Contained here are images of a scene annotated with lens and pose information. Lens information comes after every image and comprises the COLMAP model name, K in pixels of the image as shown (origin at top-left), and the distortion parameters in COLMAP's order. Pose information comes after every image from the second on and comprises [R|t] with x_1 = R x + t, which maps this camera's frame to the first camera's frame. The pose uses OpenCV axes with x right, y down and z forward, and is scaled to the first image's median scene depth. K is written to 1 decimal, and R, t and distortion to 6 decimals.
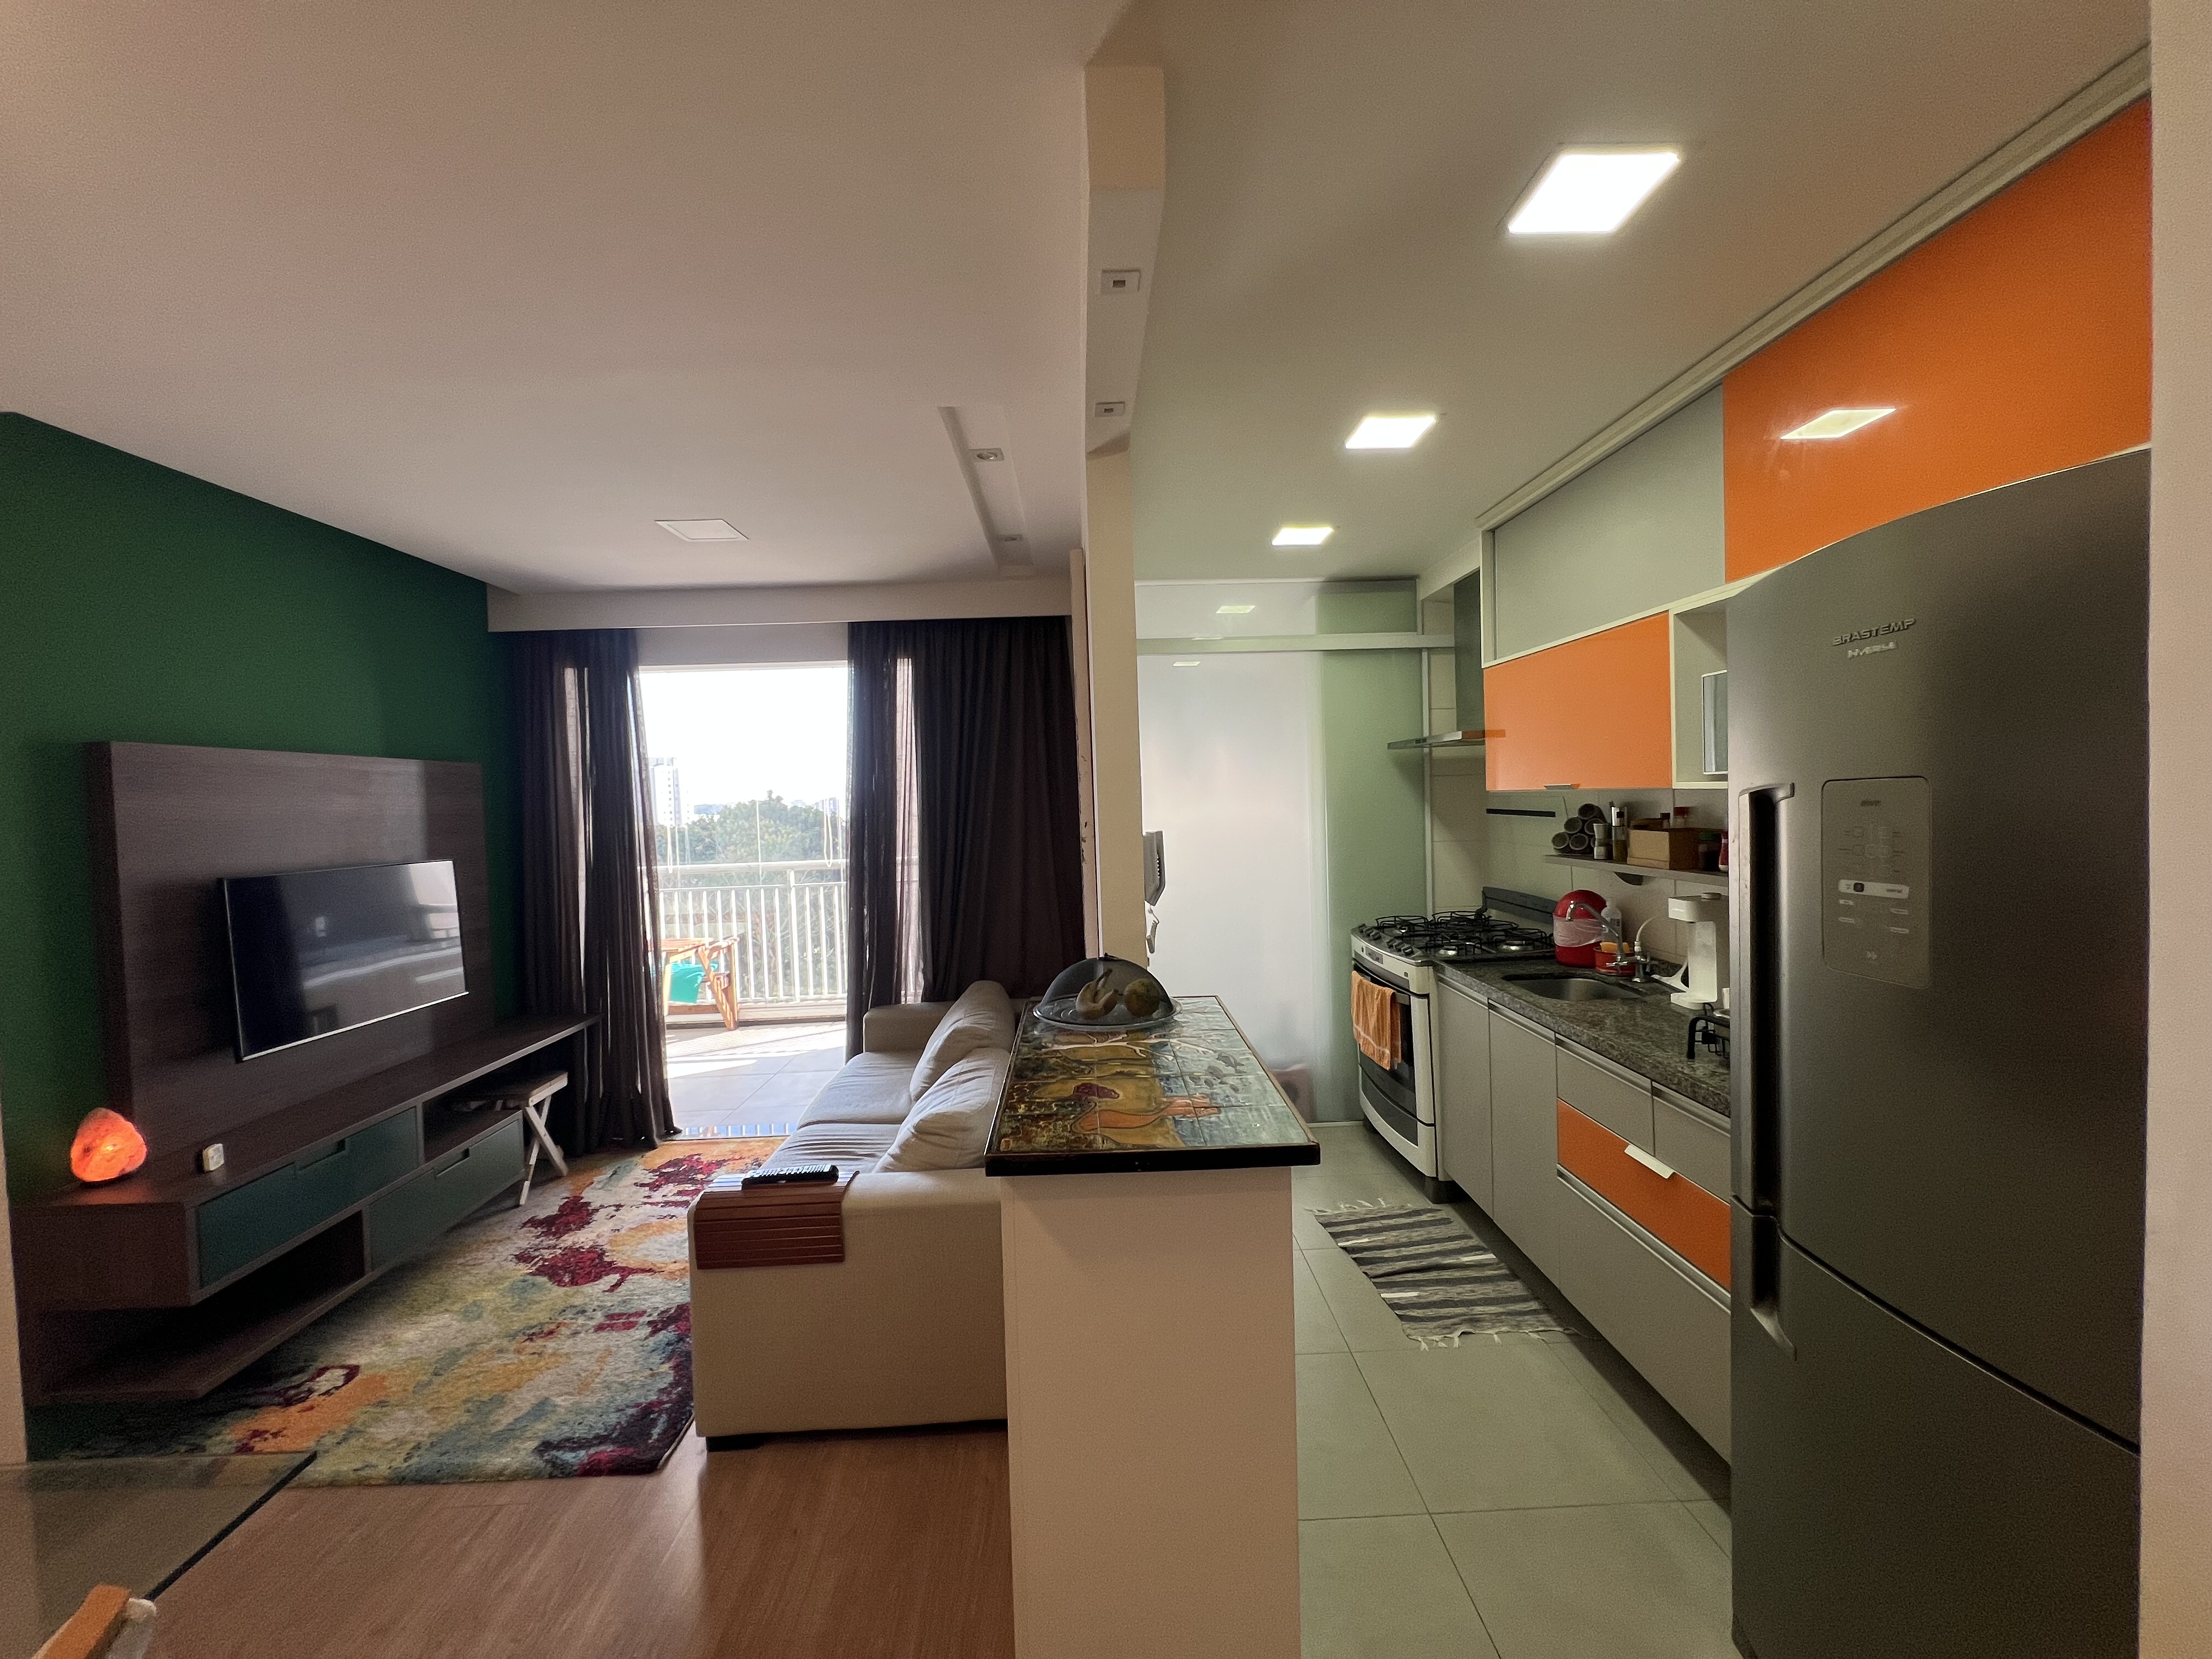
lens RADIAL K [[881.7, 0, 1102.2], [0, 881.7, 825.3], [0, 0, 1]] dist [-0.002895, 0.000713]
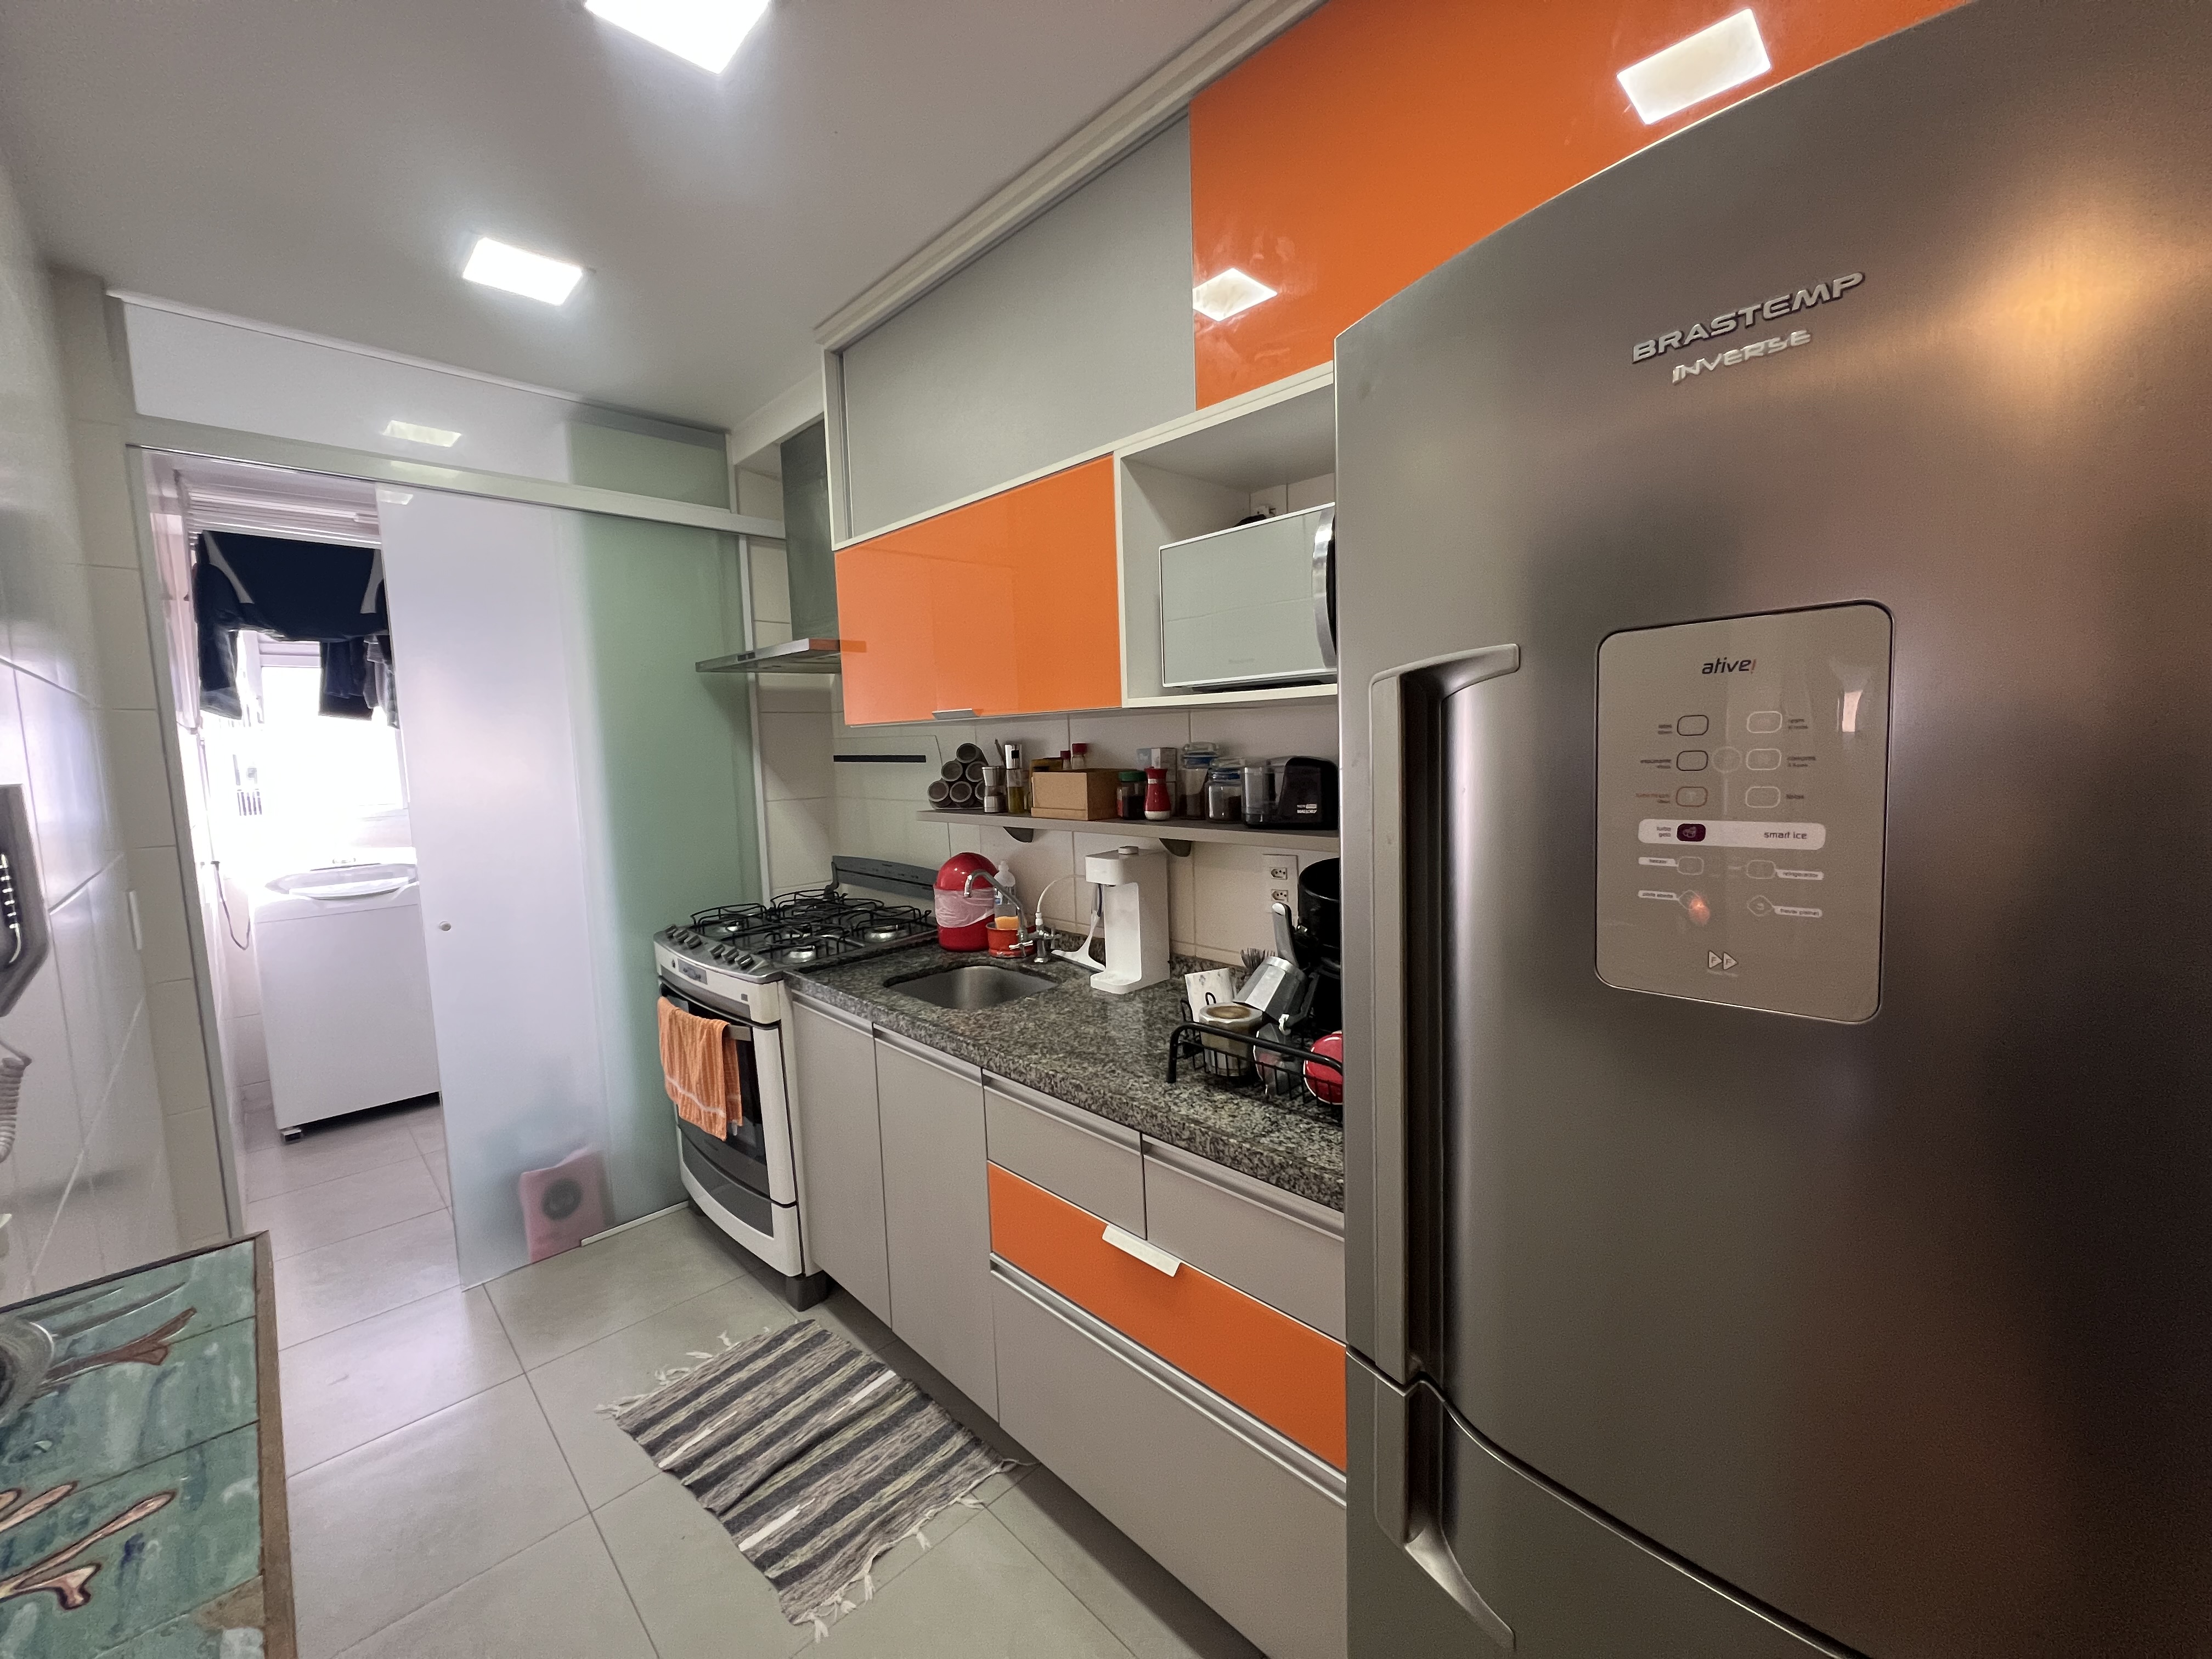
lens RADIAL K [[881.7, 0, 1099.9], [0, 881.7, 825.0], [0, 0, 1]] dist [-0.002895, 0.000713]
pose [[0.732801, -0.056550, 0.678089, 0.101070], [0.029717, 0.998249, 0.051136, 0.011723], [-0.679794, -0.017321, 0.733198, 0.346299]]
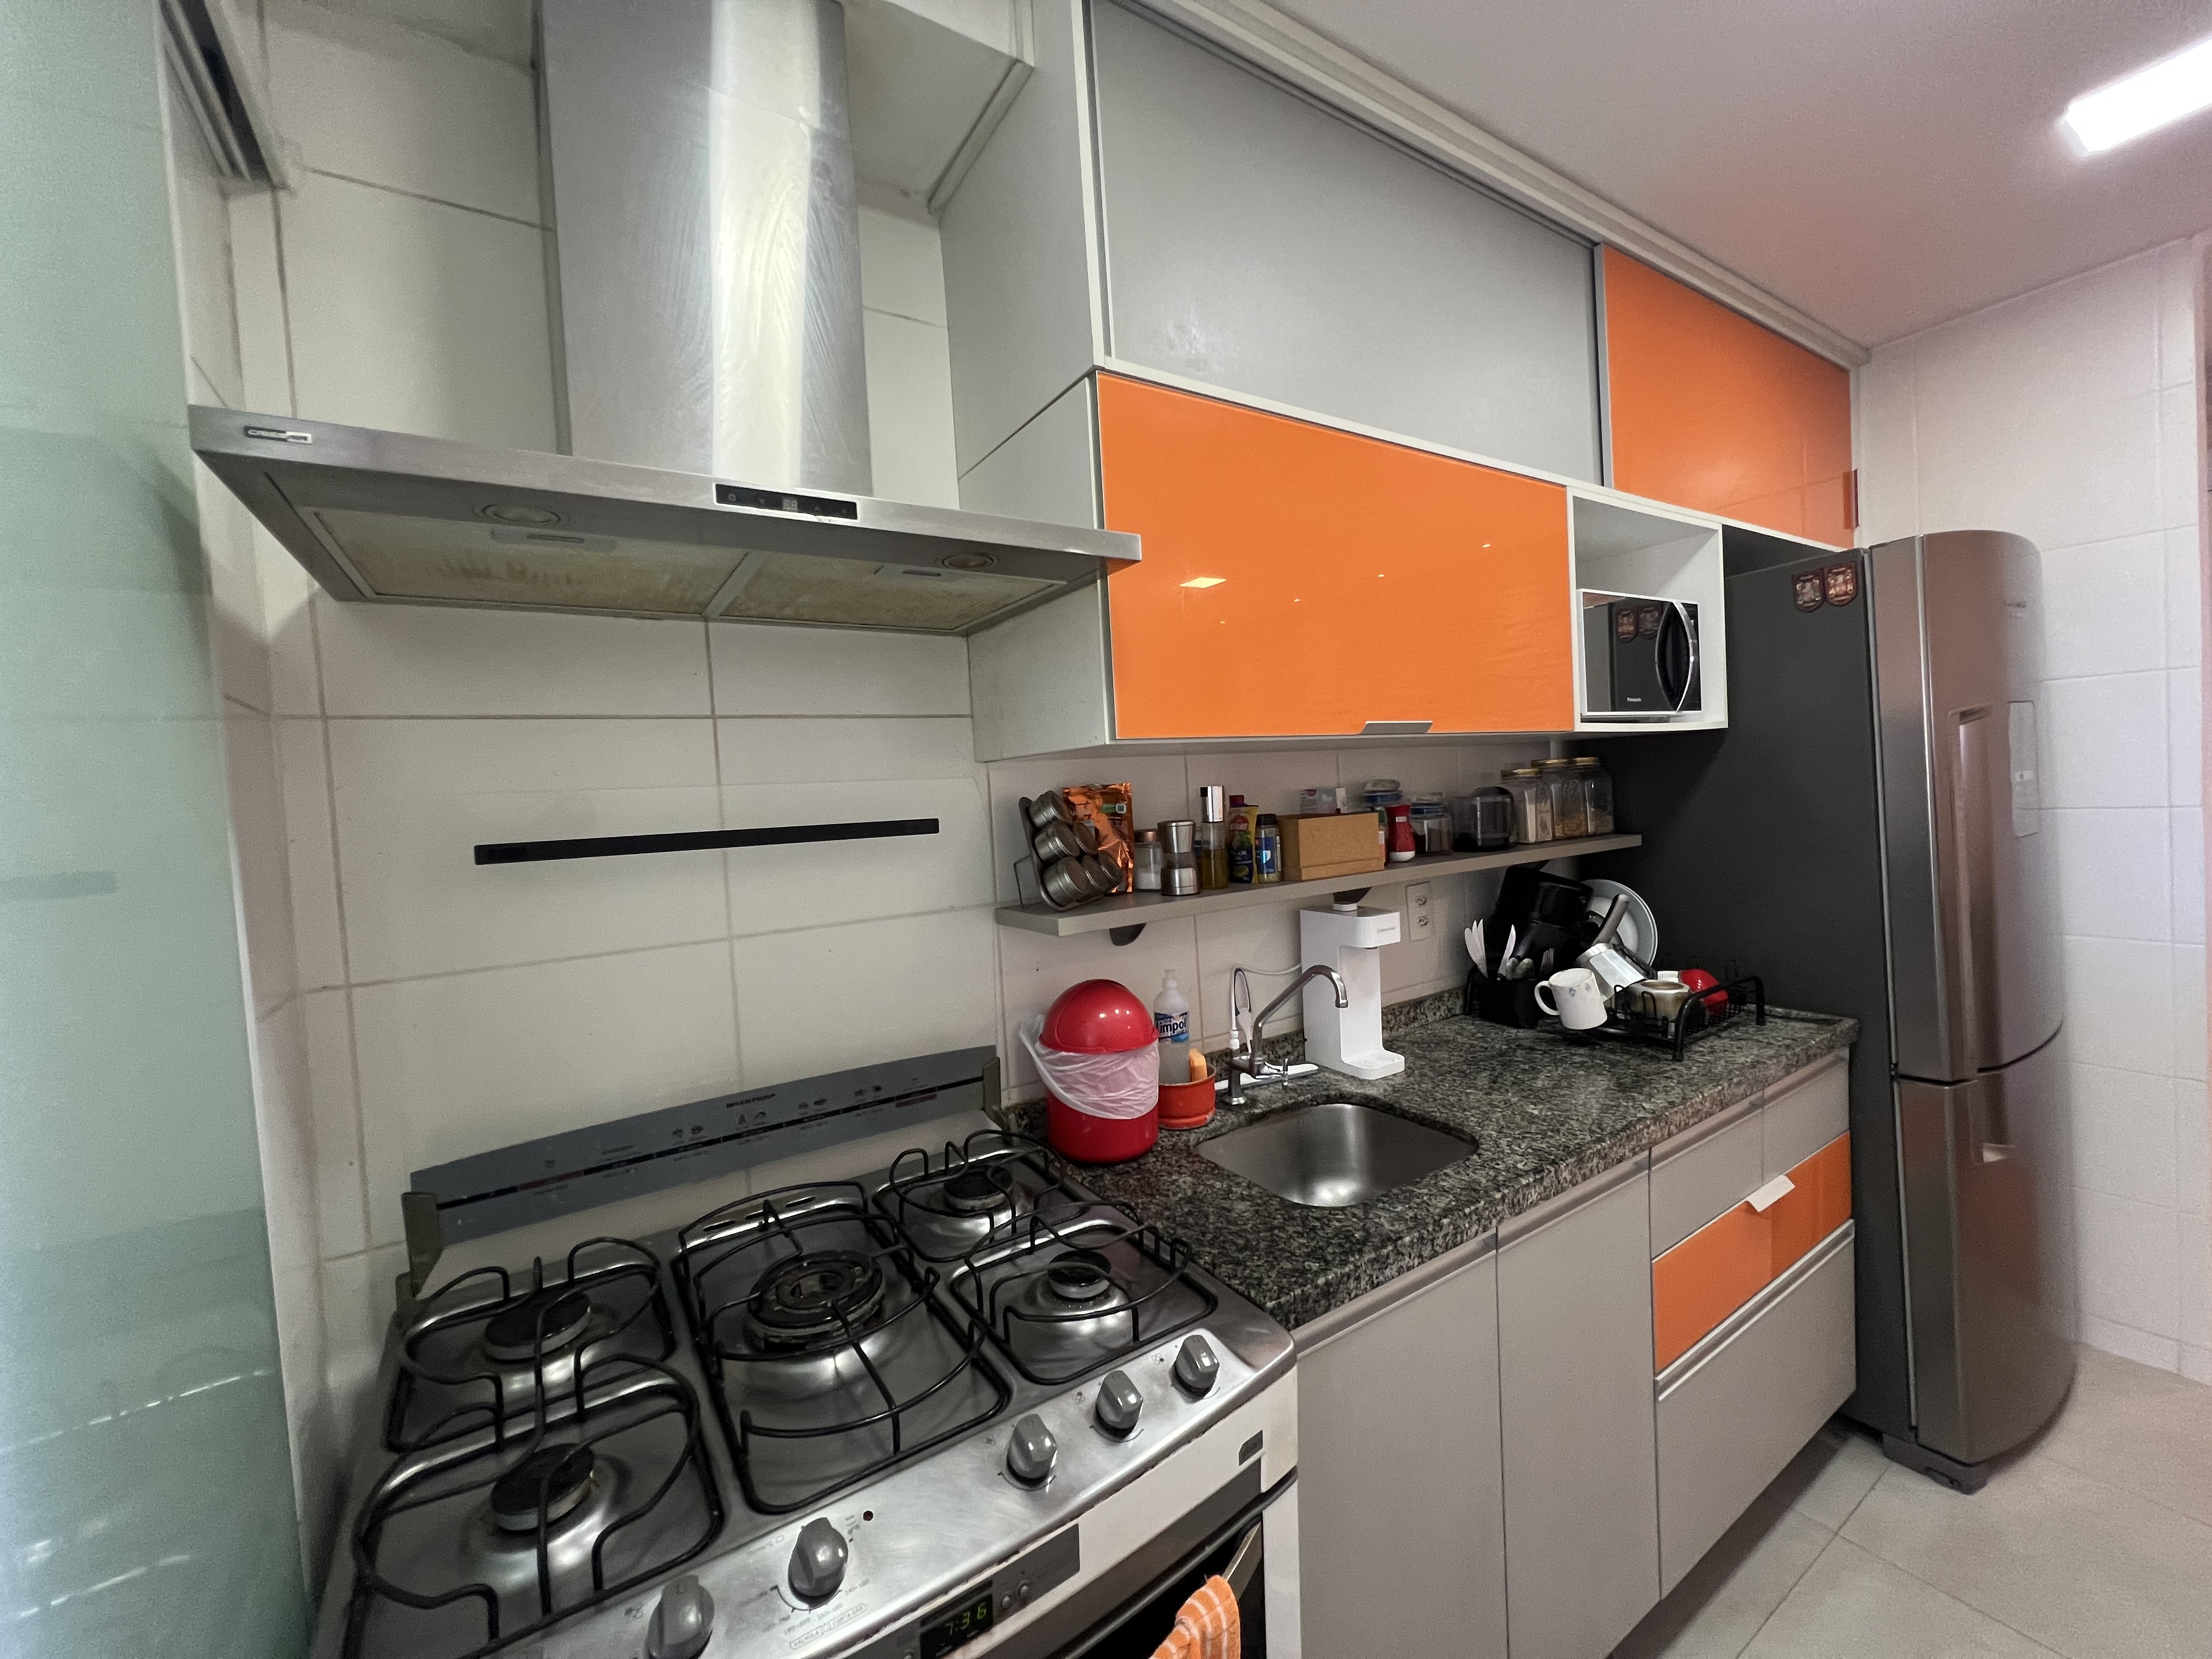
lens RADIAL K [[881.7, 0, 1099.2], [0, 881.7, 826.9], [0, 0, 1]] dist [-0.002895, 0.000713]
pose [[-0.512821, 0.031860, 0.857904, 0.160801], [0.102767, 0.994404, 0.024501, -0.015344], [-0.852322, 0.100729, -0.513225, 1.235298]]
